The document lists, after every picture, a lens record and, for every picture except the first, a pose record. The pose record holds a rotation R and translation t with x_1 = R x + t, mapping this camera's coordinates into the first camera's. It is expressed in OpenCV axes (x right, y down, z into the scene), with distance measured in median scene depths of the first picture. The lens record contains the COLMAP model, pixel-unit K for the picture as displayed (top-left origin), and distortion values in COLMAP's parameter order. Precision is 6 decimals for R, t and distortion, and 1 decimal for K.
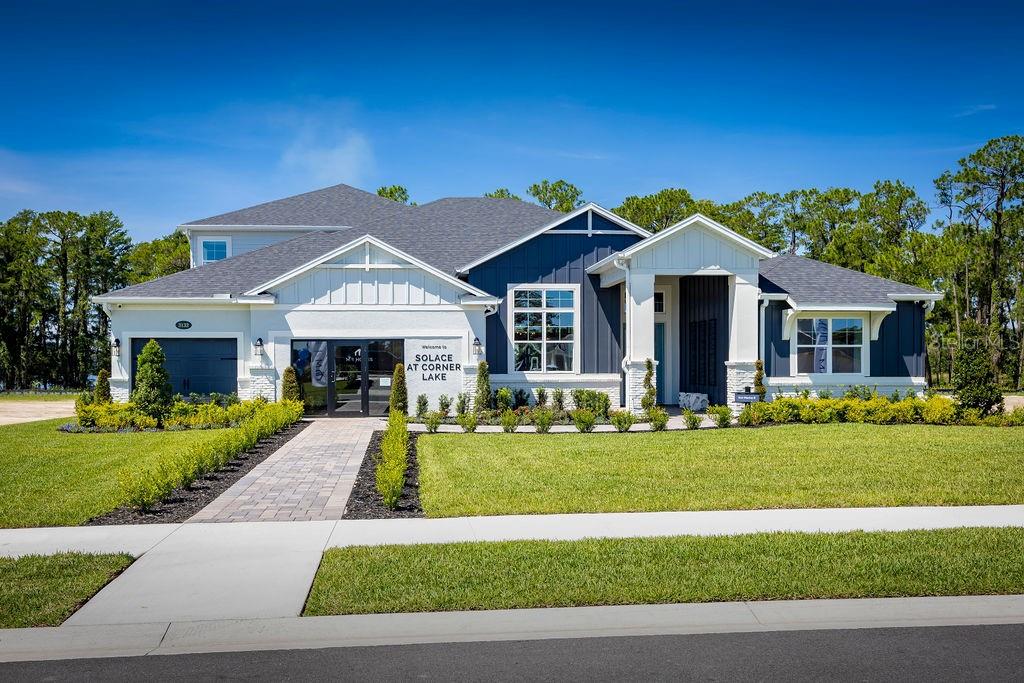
lens RADIAL K [[910.3, 0, 511.7], [0, 910.3, 333.7], [0, 0, 1]] dist [0.004216, 0.005462]
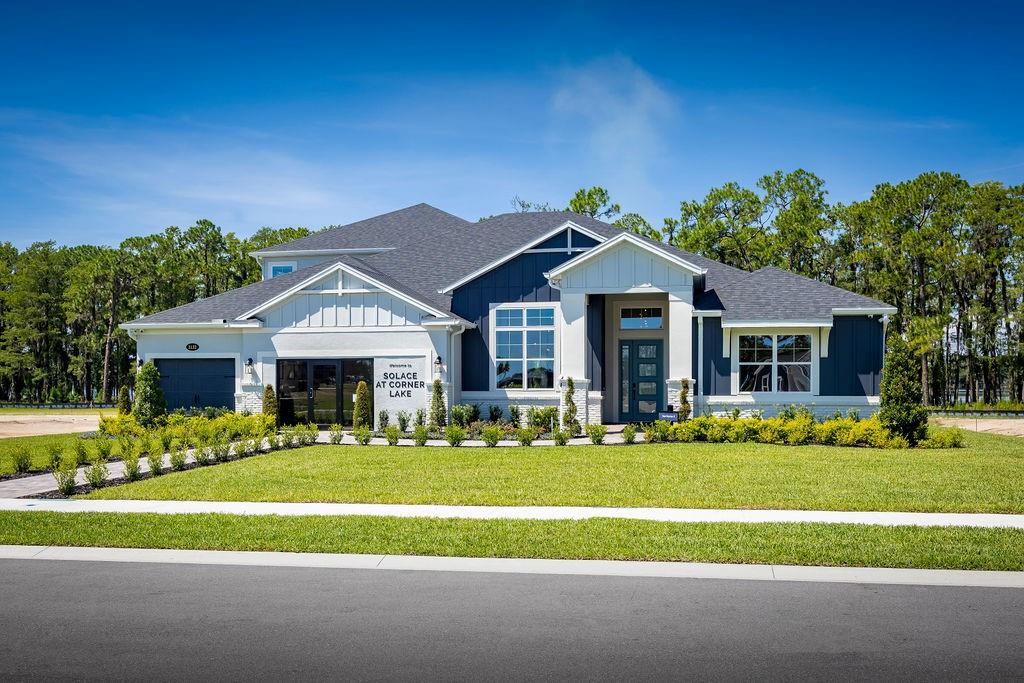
lens RADIAL K [[1016.5, 0, 512.6], [0, 1016.5, 350.7], [0, 0, 1]] dist [-0.021455, 0.000000]
pose [[0.958595, -0.006888, -0.284690, 0.384858], [0.008893, 0.999944, 0.005750, -0.008686], [0.284635, -0.008044, 0.958602, -0.103101]]
